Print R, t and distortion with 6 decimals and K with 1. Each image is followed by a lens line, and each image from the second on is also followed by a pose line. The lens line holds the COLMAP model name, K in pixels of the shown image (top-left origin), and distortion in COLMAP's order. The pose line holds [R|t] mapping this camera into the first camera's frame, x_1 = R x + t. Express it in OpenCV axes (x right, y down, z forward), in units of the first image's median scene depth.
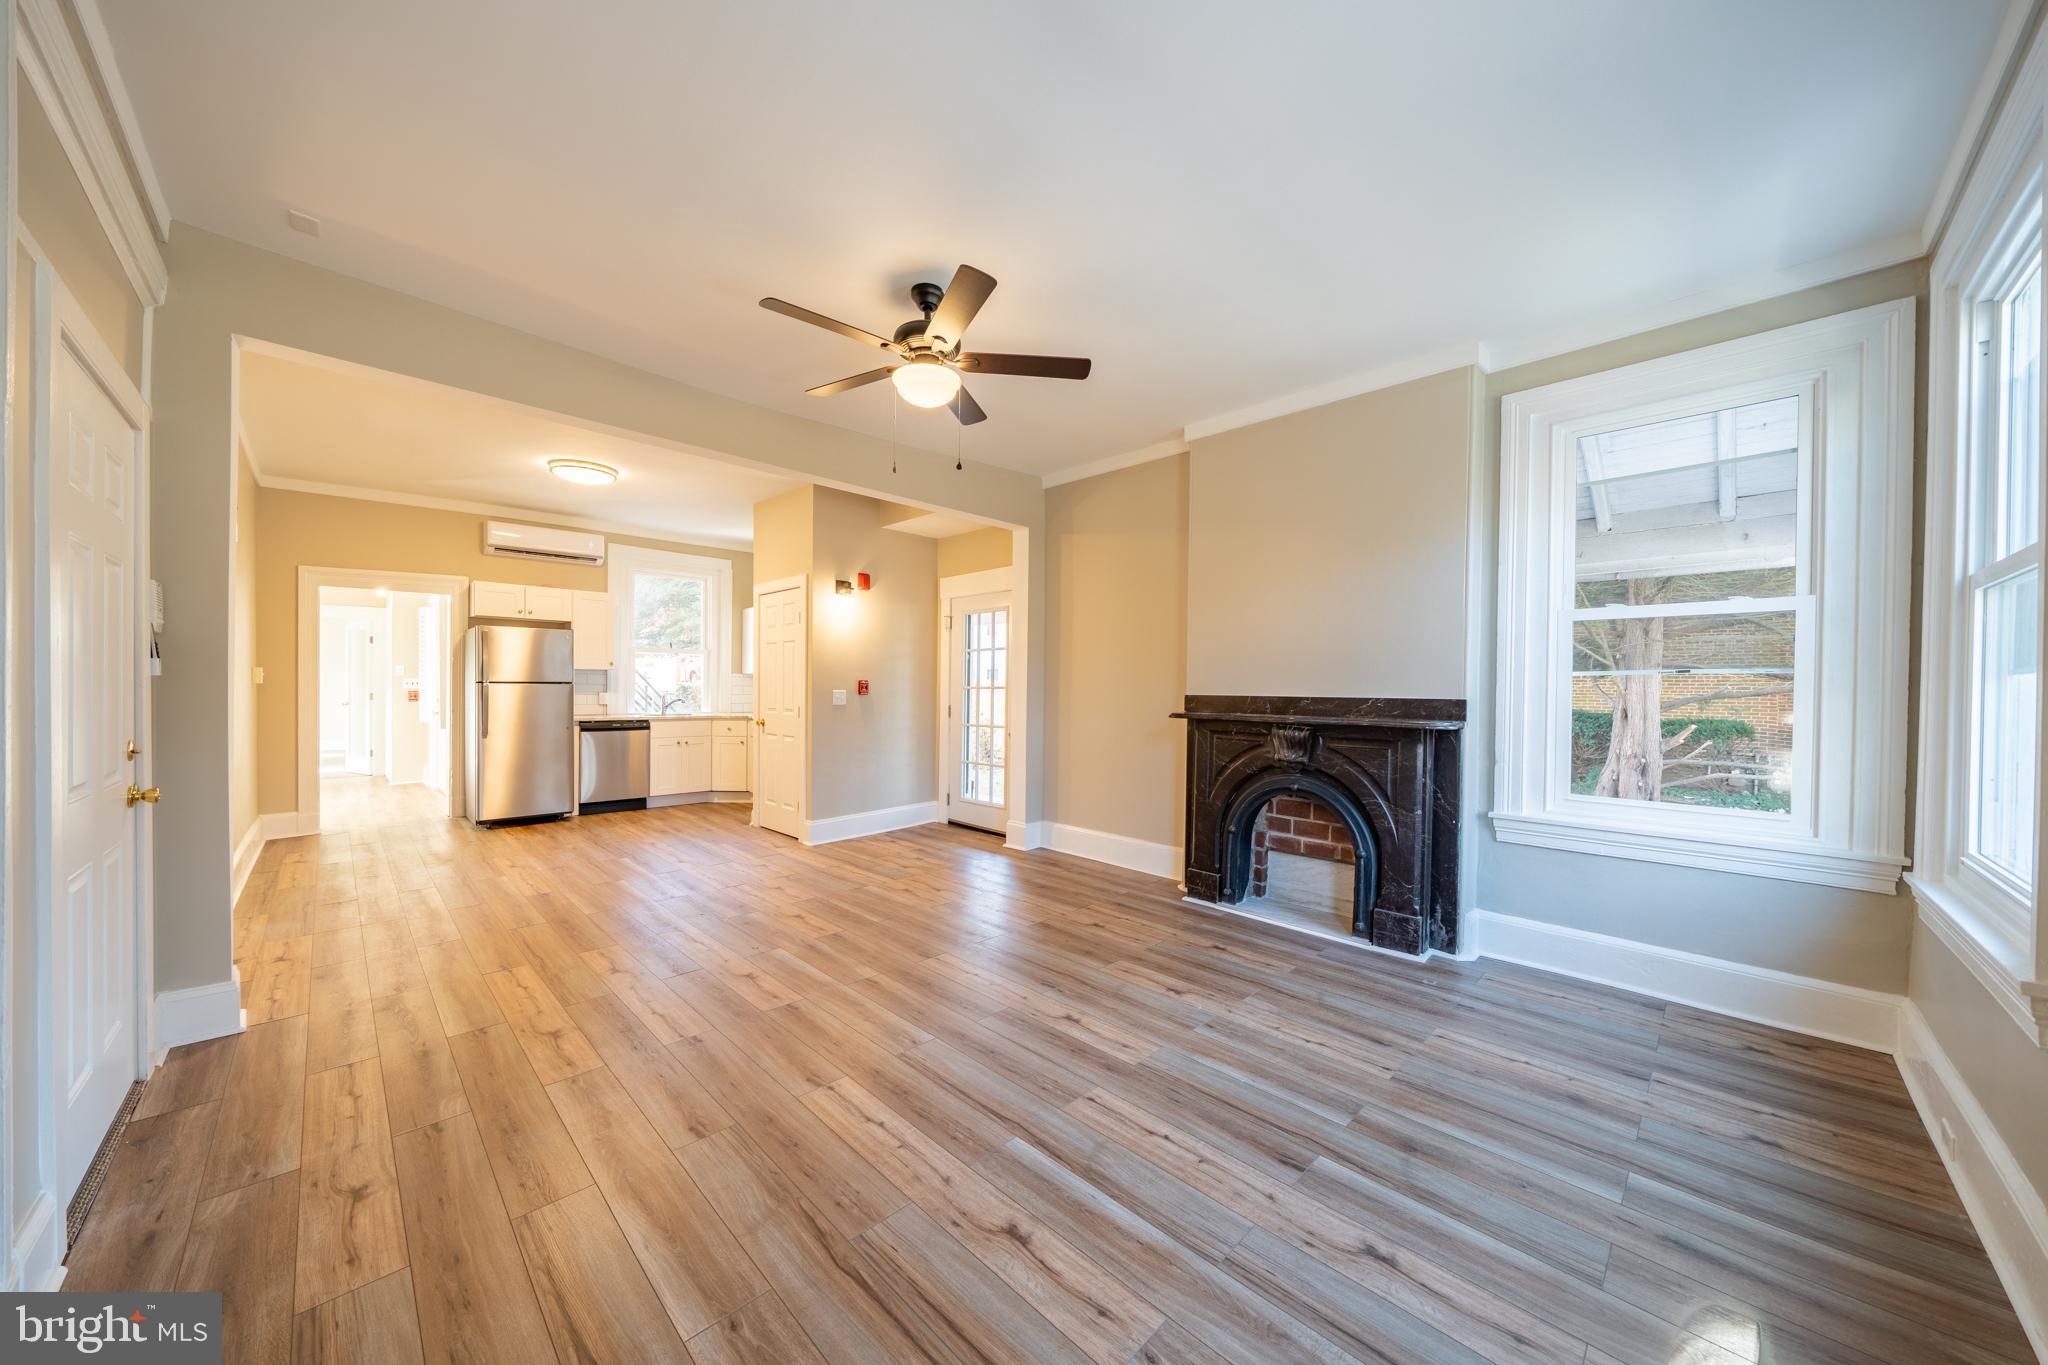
lens RADIAL K [[710.8, 0, 1016.9], [0, 710.8, 691.2], [0, 0, 1]] dist [-0.005720, 0.000003]
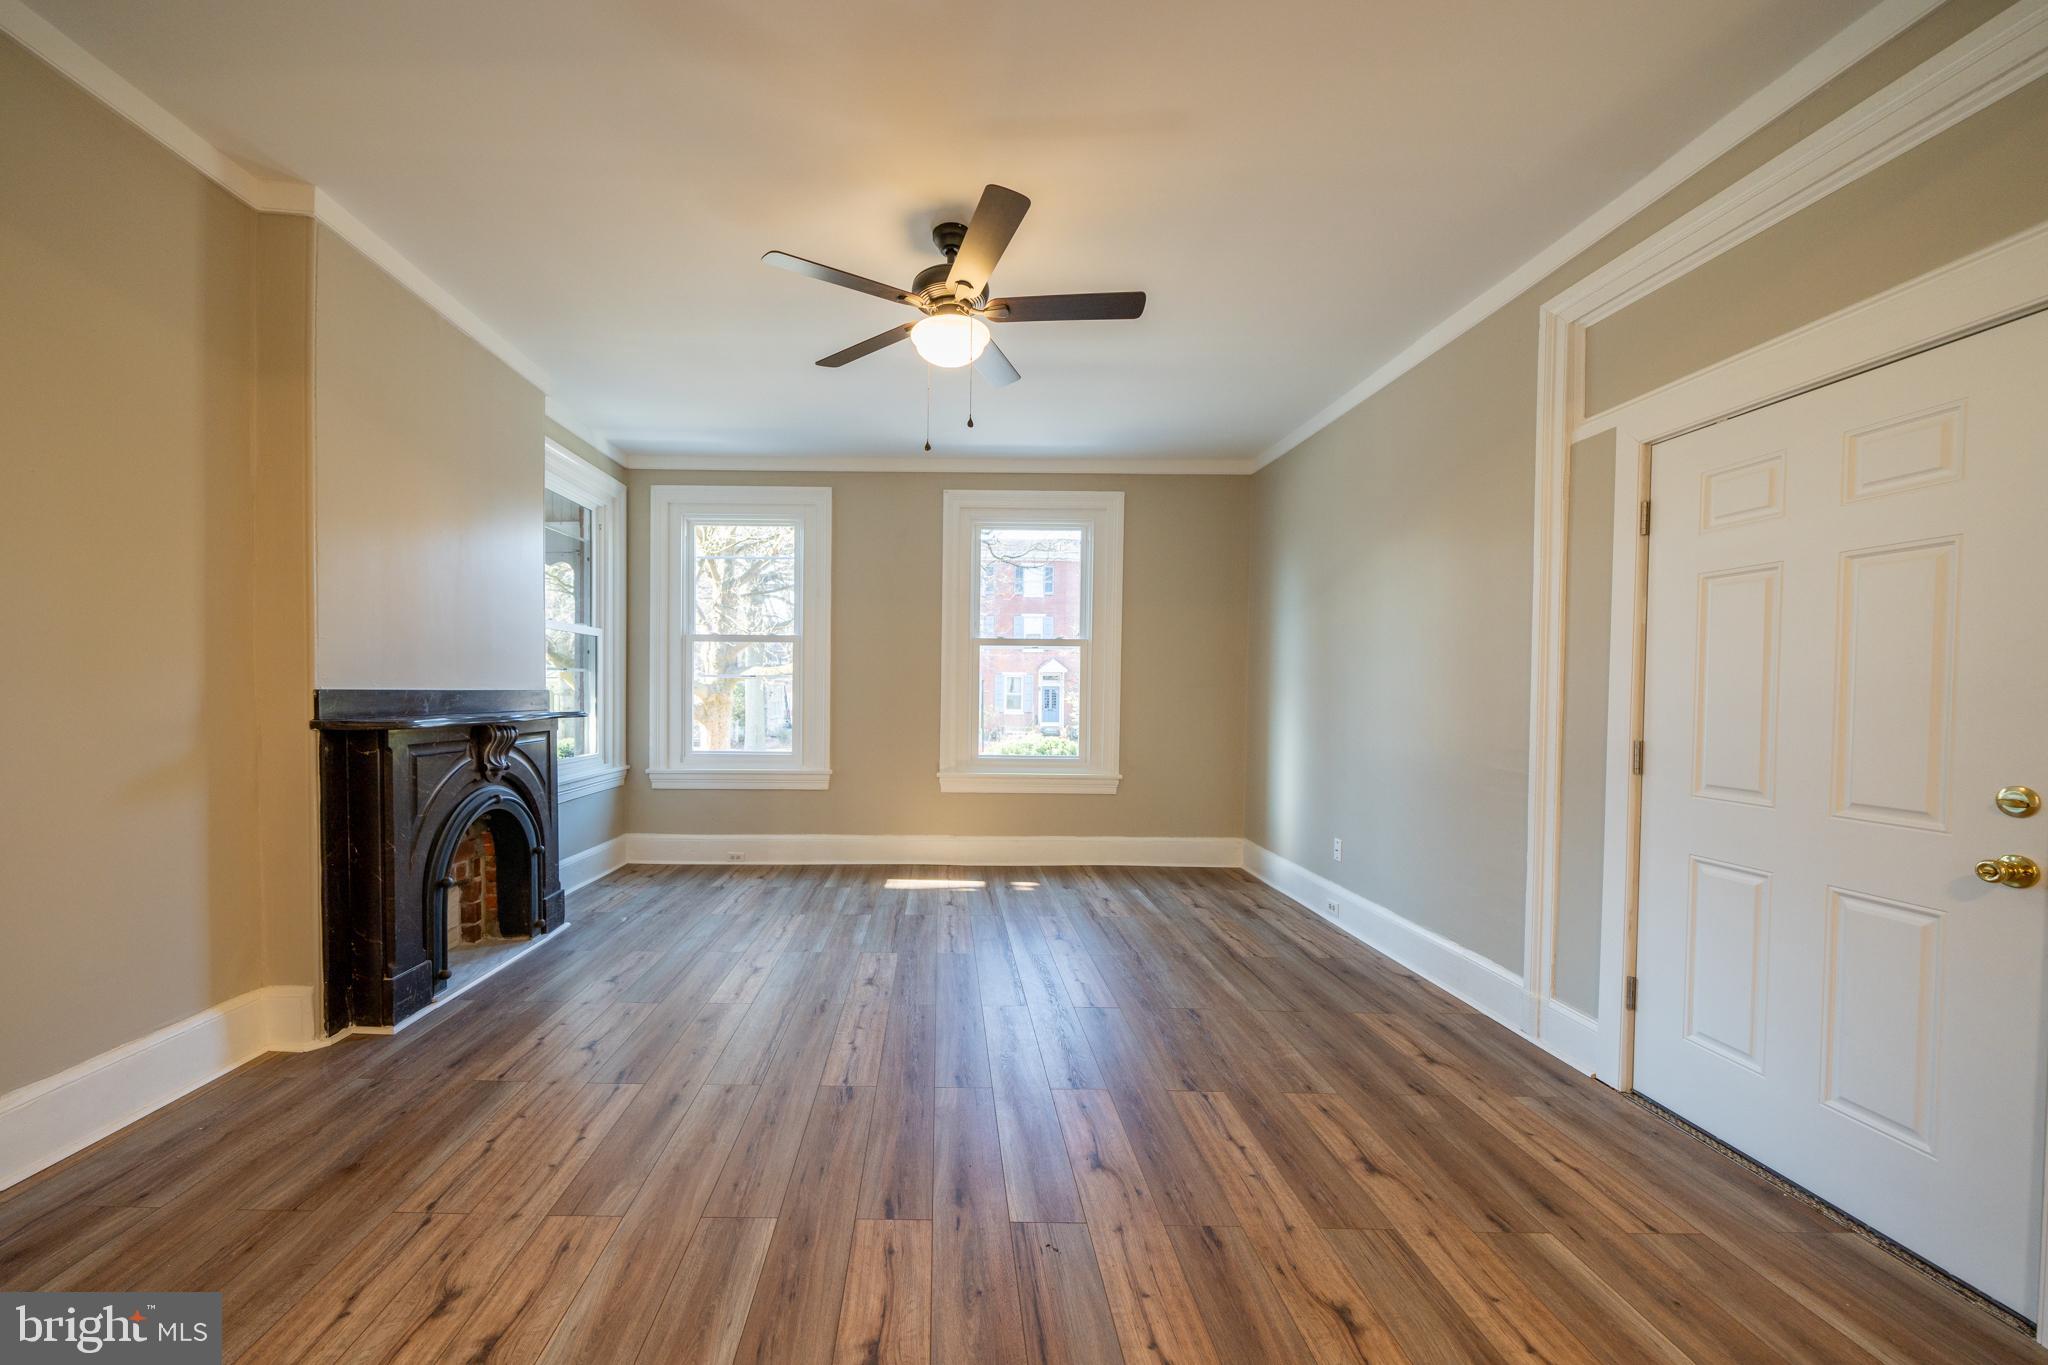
lens RADIAL K [[766.3, 0, 927.0], [0, 766.3, 689.8], [0, 0, 1]] dist [-0.001174, -0.000087]
pose [[-0.702751, -0.017921, 0.711211, -0.883309], [-0.014709, 0.999835, 0.010659, -0.013254], [-0.711284, -0.002970, -0.702898, 1.885612]]
